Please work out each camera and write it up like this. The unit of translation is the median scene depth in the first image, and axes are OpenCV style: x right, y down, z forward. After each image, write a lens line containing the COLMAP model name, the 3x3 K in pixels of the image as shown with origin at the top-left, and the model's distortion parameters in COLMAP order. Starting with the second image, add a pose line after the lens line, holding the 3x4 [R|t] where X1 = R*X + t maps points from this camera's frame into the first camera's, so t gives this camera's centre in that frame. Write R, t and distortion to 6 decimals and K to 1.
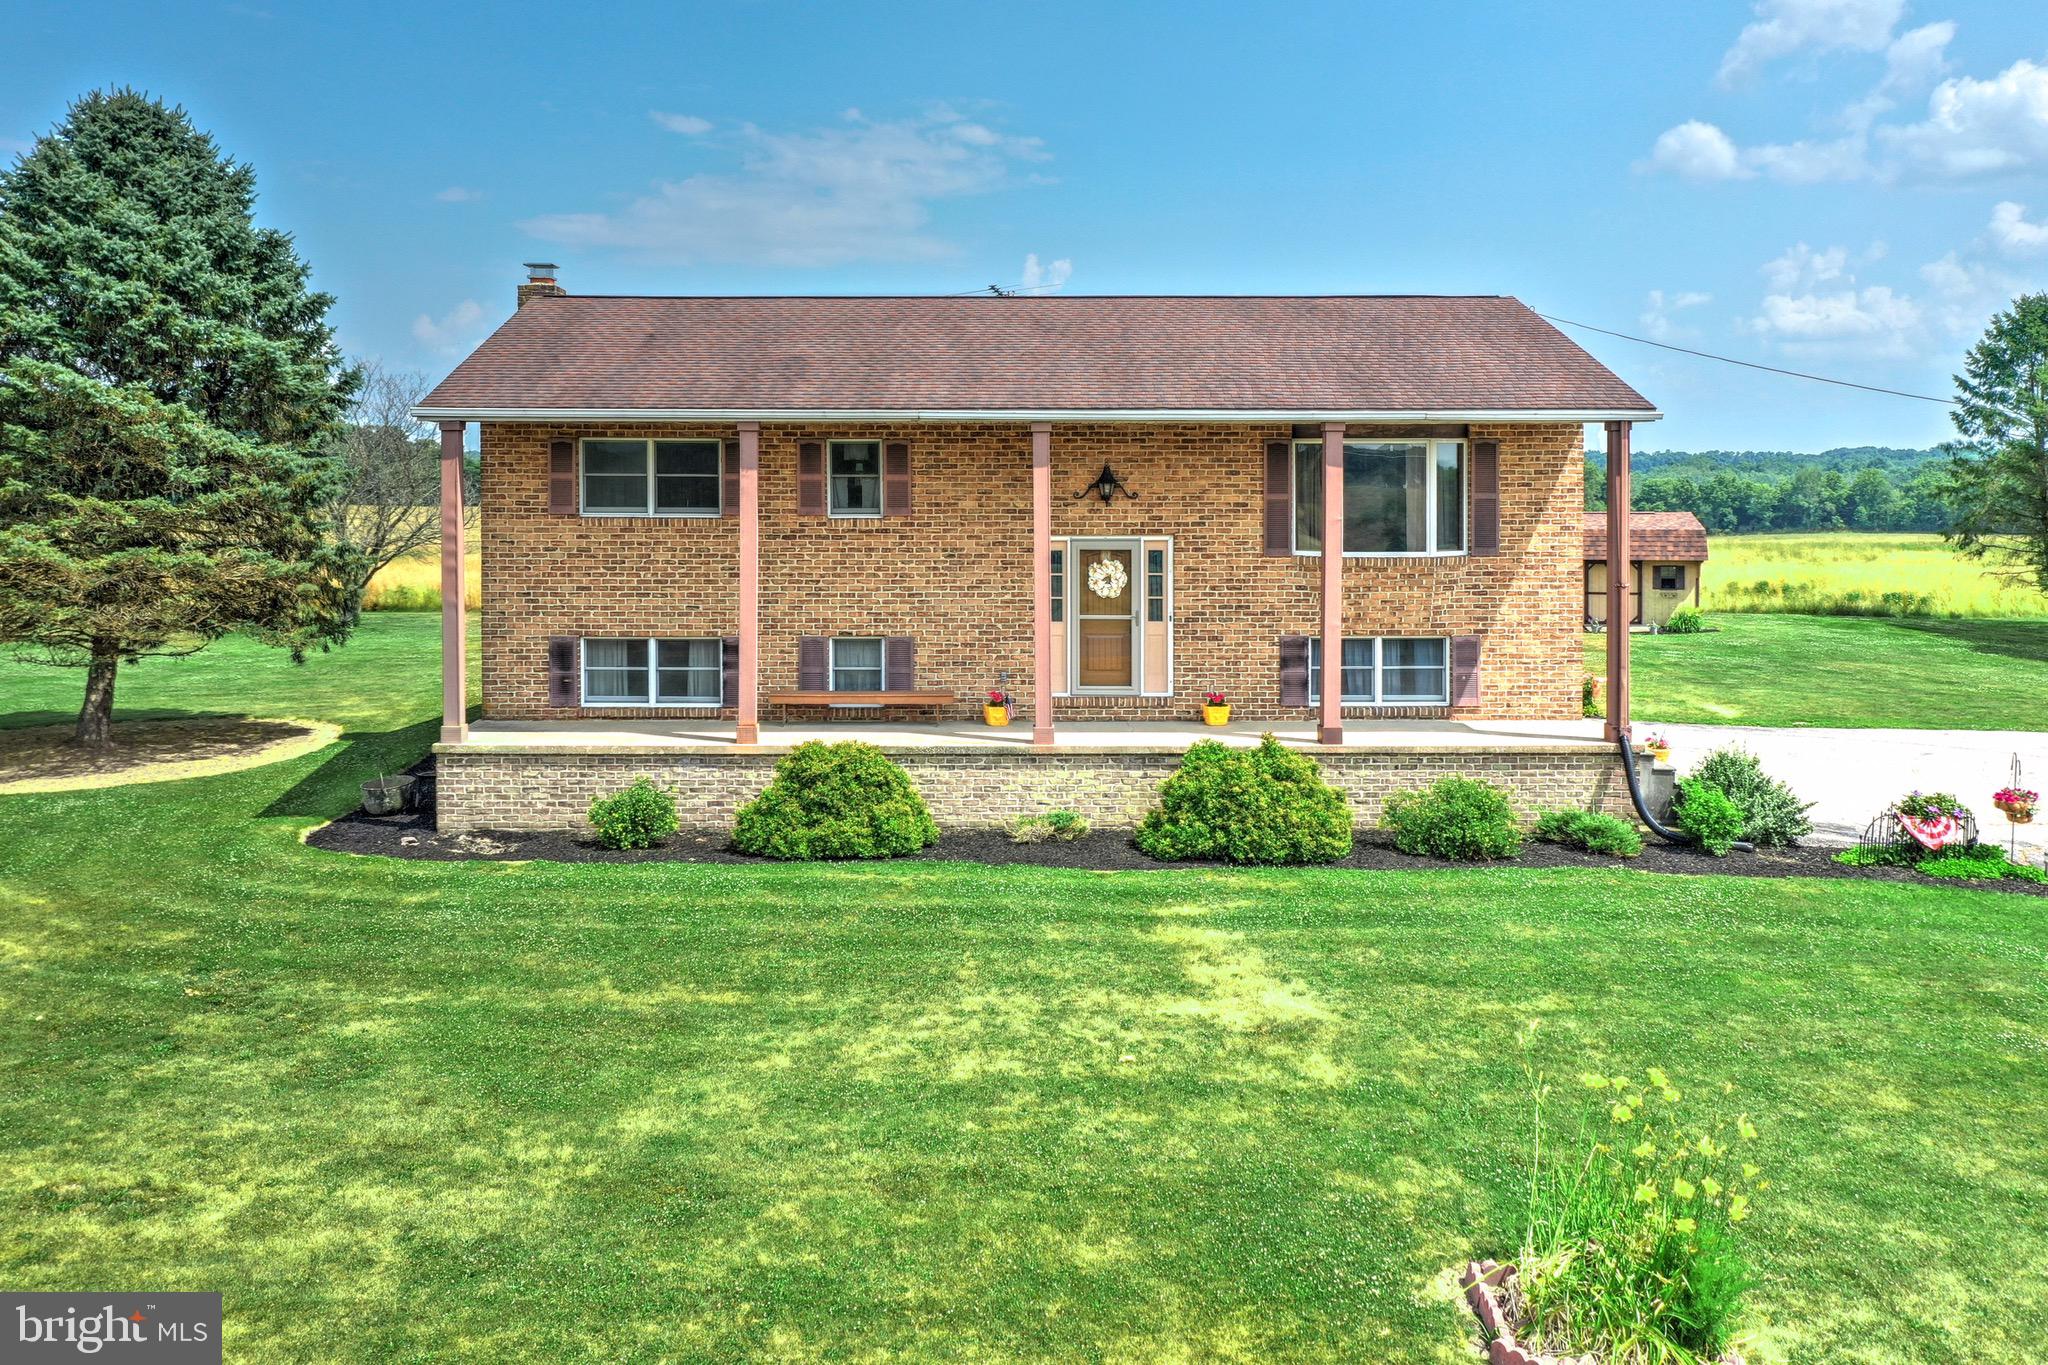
lens RADIAL K [[1635.9, 0, 1063.4], [0, 1635.9, 724.1], [0, 0, 1]] dist [-0.008832, 0.001181]
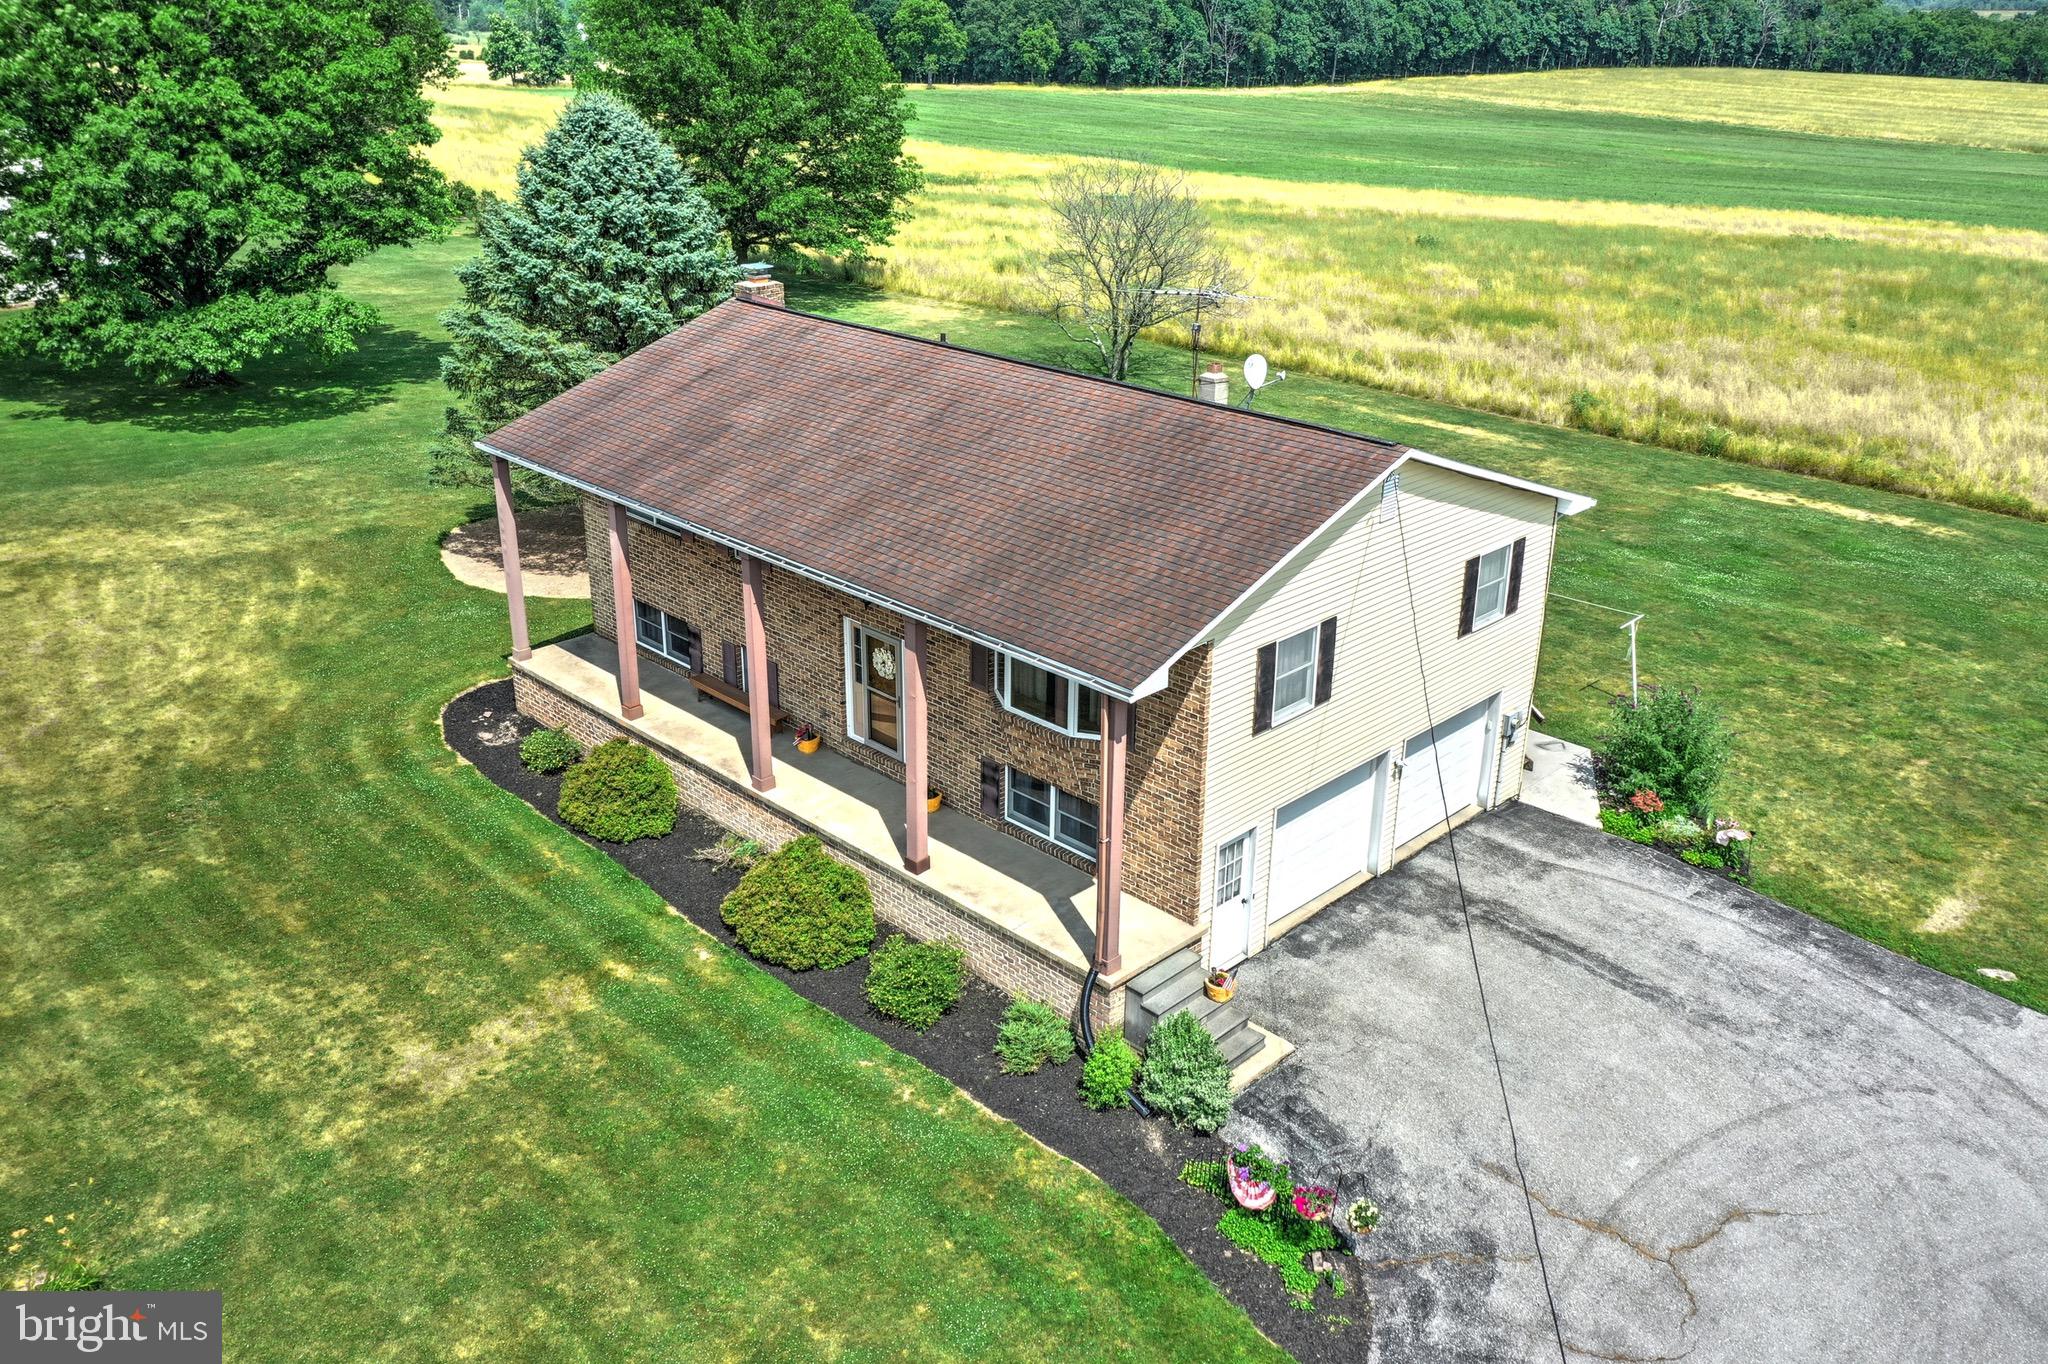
lens RADIAL K [[1635.9, 0, 1063.4], [0, 1635.9, 723.6], [0, 0, 1]] dist [-0.008832, 0.001181]
pose [[0.709776, 0.319575, -0.627766, 0.888633], [-0.124497, 0.934052, 0.334734, -0.466805], [0.693338, -0.159431, 0.702754, 0.242601]]
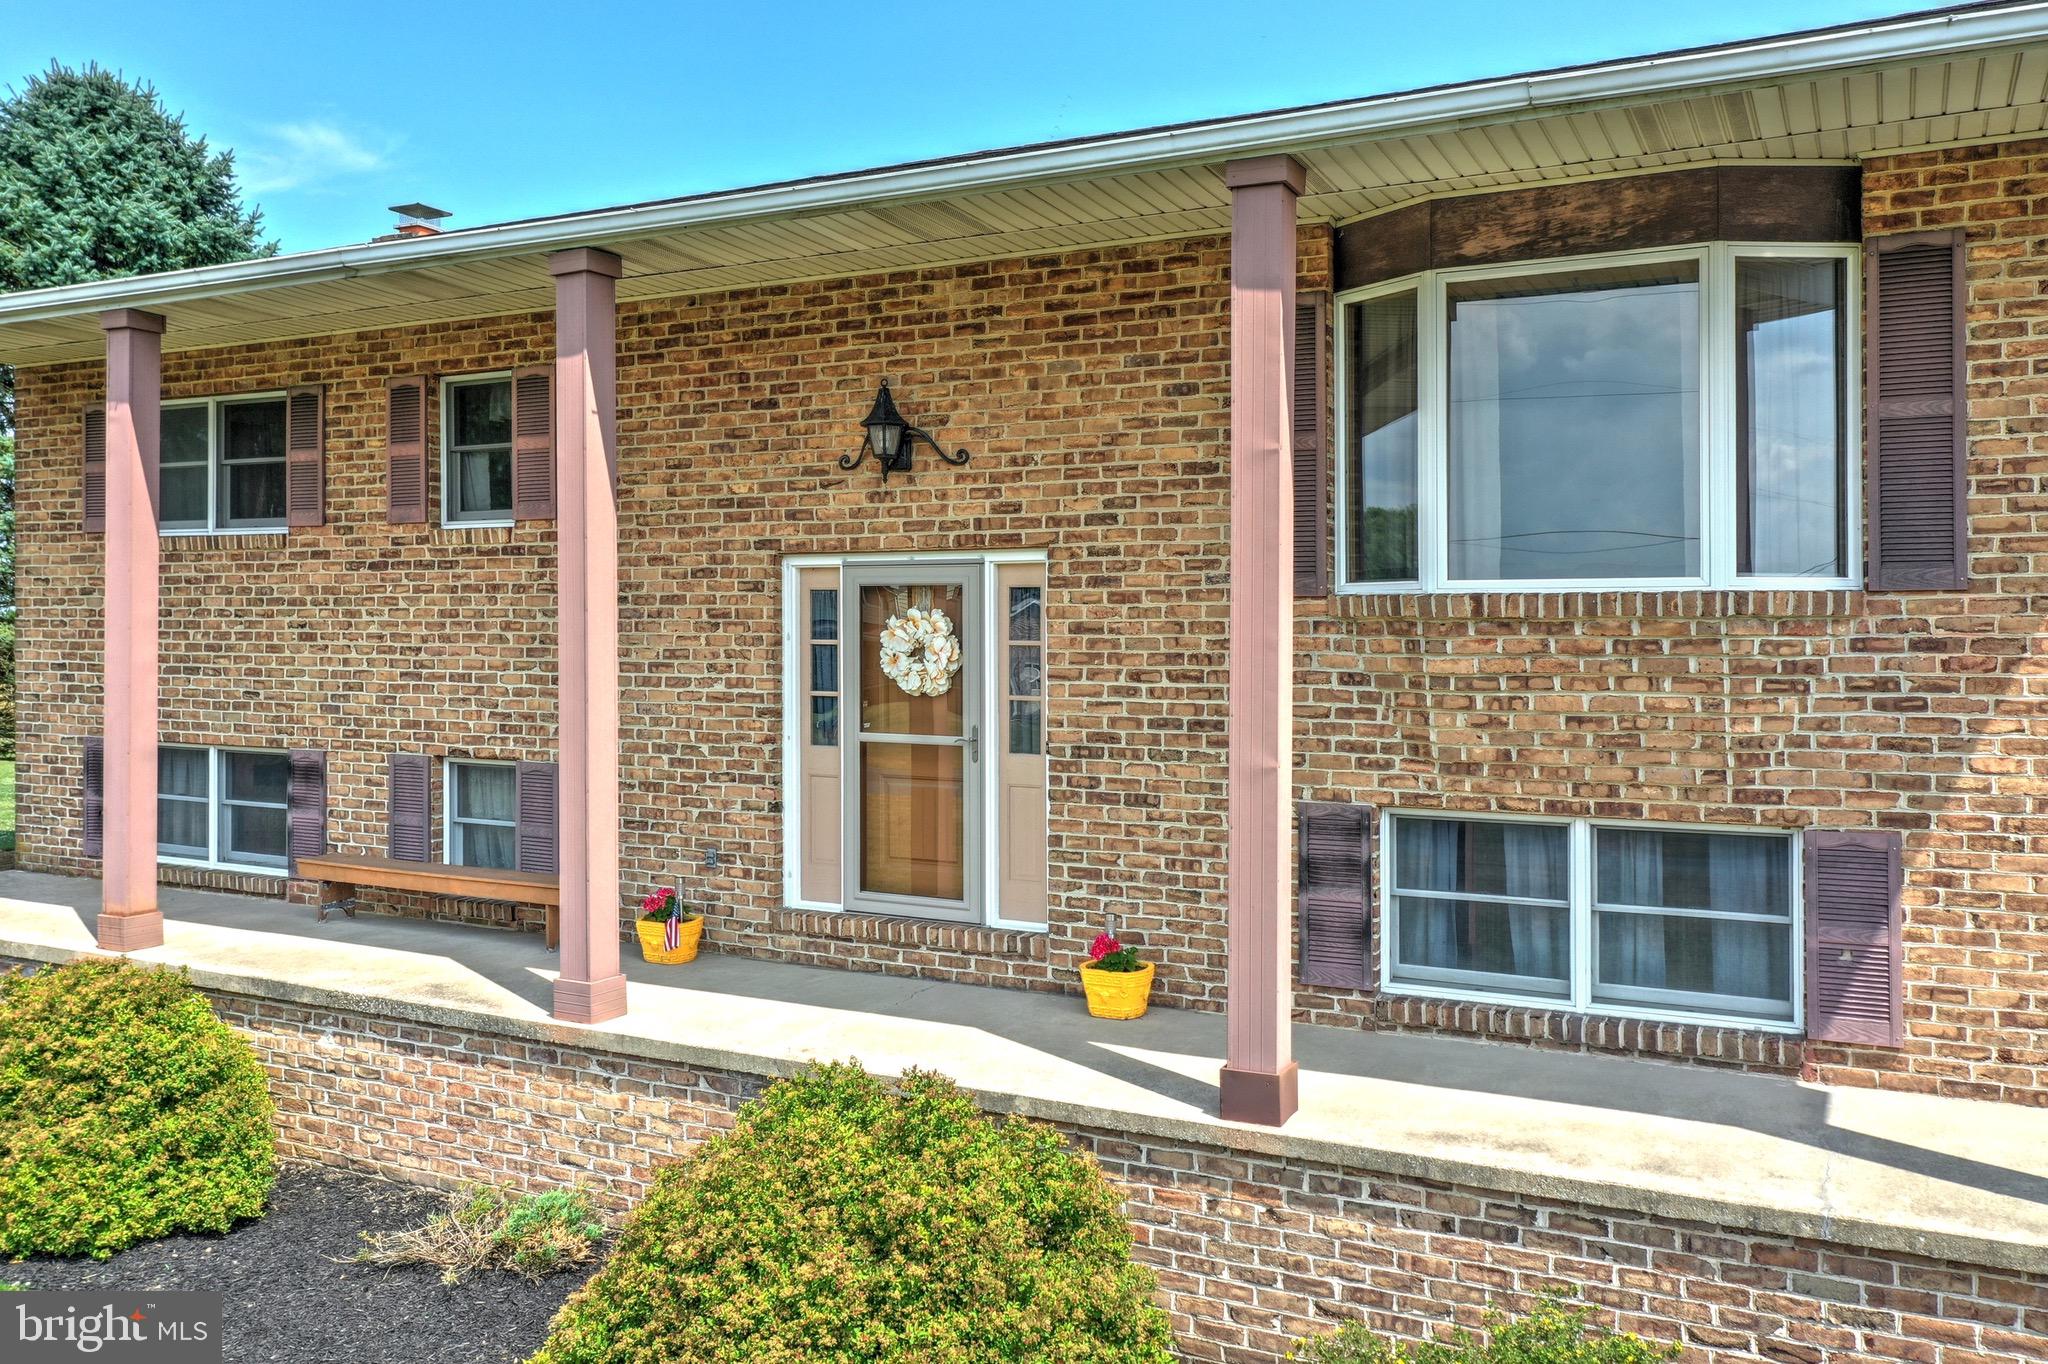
lens RADIAL K [[1656.3, 0, 958.6], [0, 1656.3, 747.5], [0, 0, 1]] dist [-0.002855, 0.002646]
pose [[0.865949, 0.035185, -0.498894, 0.259657], [-0.084644, 0.993443, -0.076857, -0.030117], [0.492918, 0.108783, 0.863249, 0.625438]]
